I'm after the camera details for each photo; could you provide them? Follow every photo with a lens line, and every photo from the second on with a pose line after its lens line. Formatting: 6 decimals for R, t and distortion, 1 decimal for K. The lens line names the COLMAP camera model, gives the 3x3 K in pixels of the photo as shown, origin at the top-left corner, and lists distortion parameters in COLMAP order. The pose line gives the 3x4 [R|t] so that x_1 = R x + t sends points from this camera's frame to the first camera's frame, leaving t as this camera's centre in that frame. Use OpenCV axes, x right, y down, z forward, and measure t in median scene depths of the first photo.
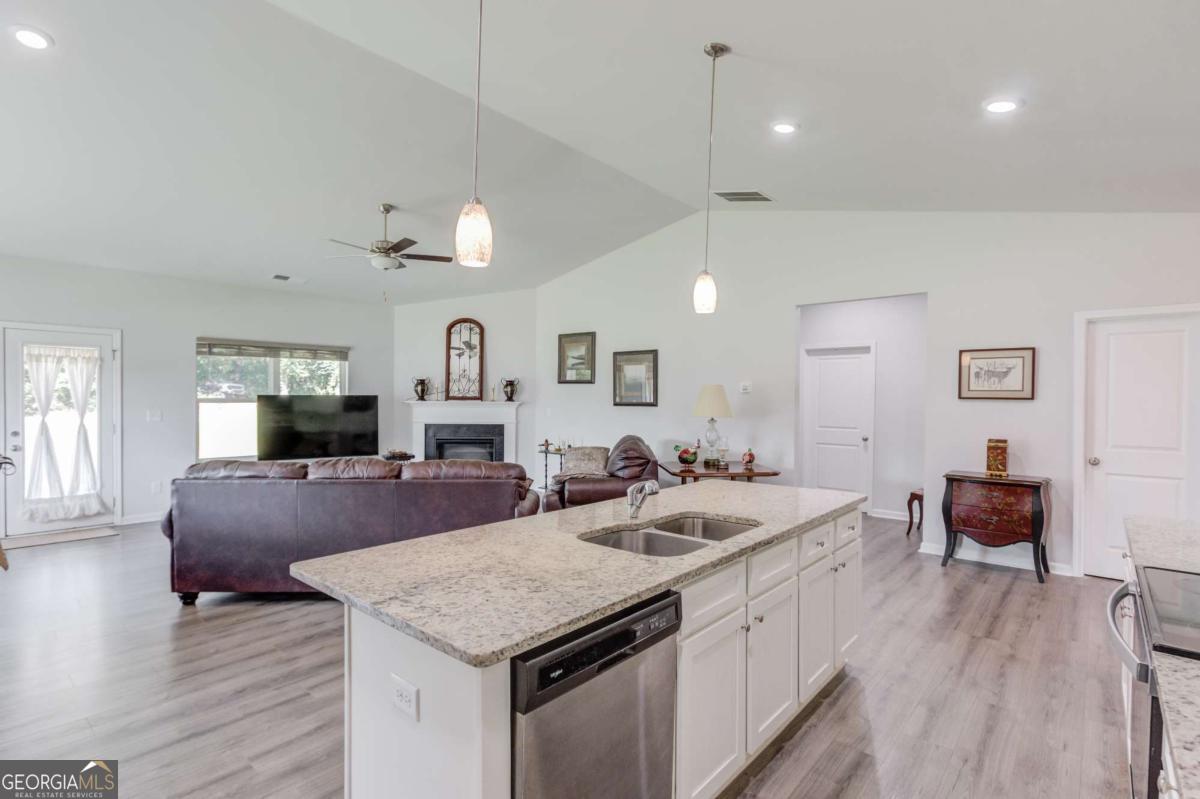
lens RADIAL K [[578.3, 0, 595.8], [0, 578.3, 404.3], [0, 0, 1]] dist [-0.003434, 0.005013]
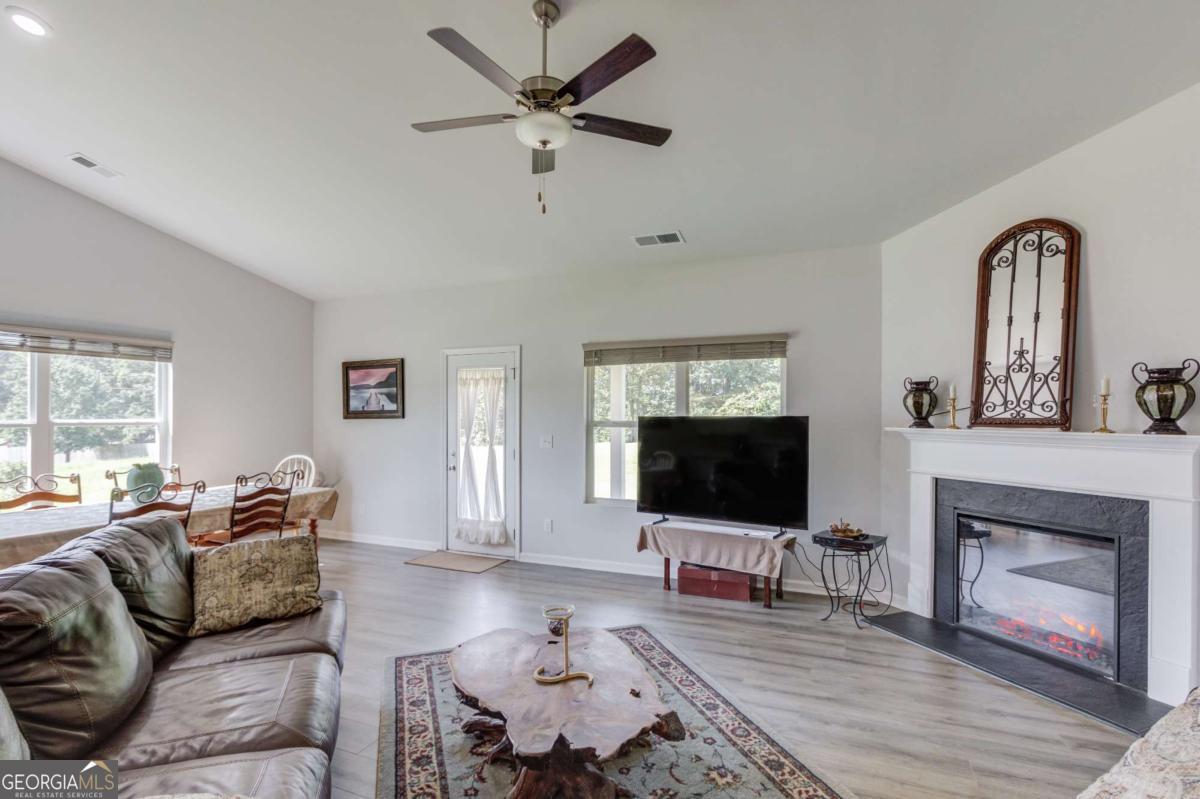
lens RADIAL K [[578.3, 0, 589.5], [0, 578.3, 410.4], [0, 0, 1]] dist [-0.003434, 0.005013]
pose [[0.319311, -0.010616, -0.947590, 0.056023], [-0.007576, 0.999877, -0.013755, -0.011212], [0.947620, 0.011571, 0.319191, 0.596491]]
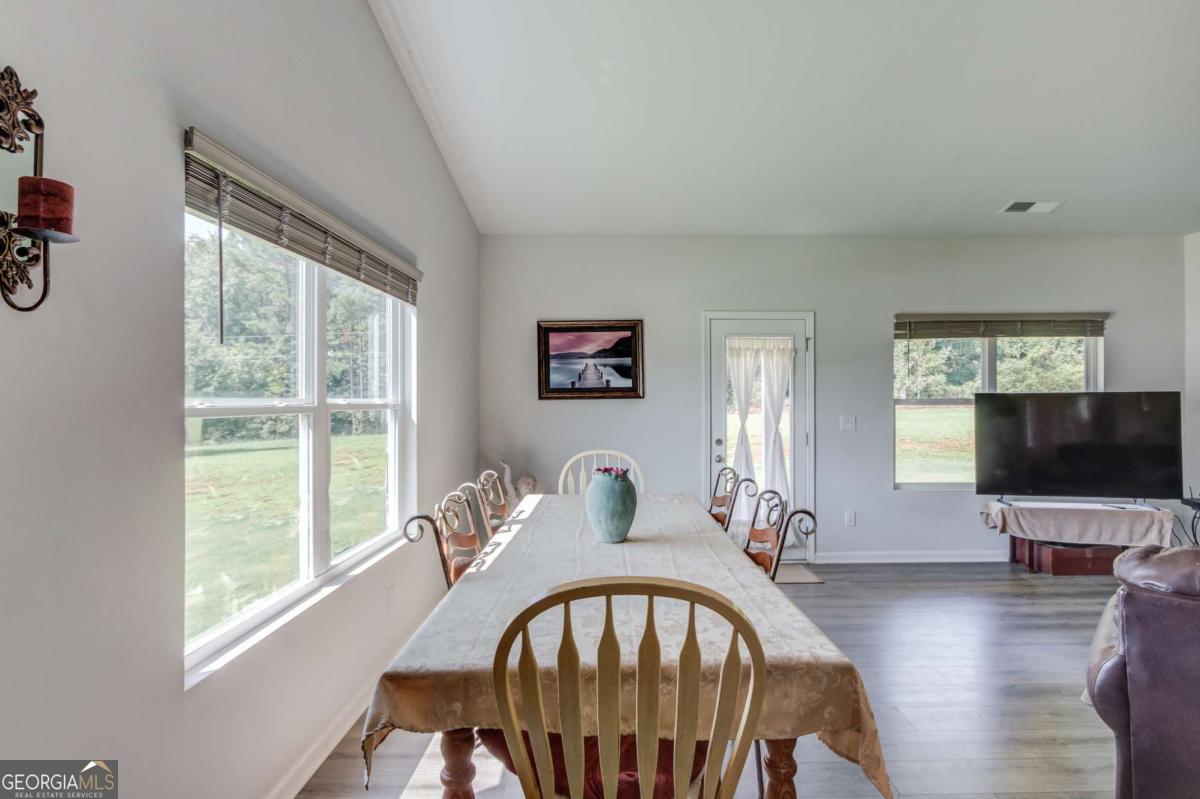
lens RADIAL K [[569.6, 0, 618.8], [0, 569.6, 403.6], [0, 0, 1]] dist [-0.016156, 0.003320]
pose [[0.676548, -0.002646, -0.736394, -0.320287], [-0.000238, 0.999993, -0.003811, -0.001650], [0.736399, 0.002753, 0.676542, 0.213562]]
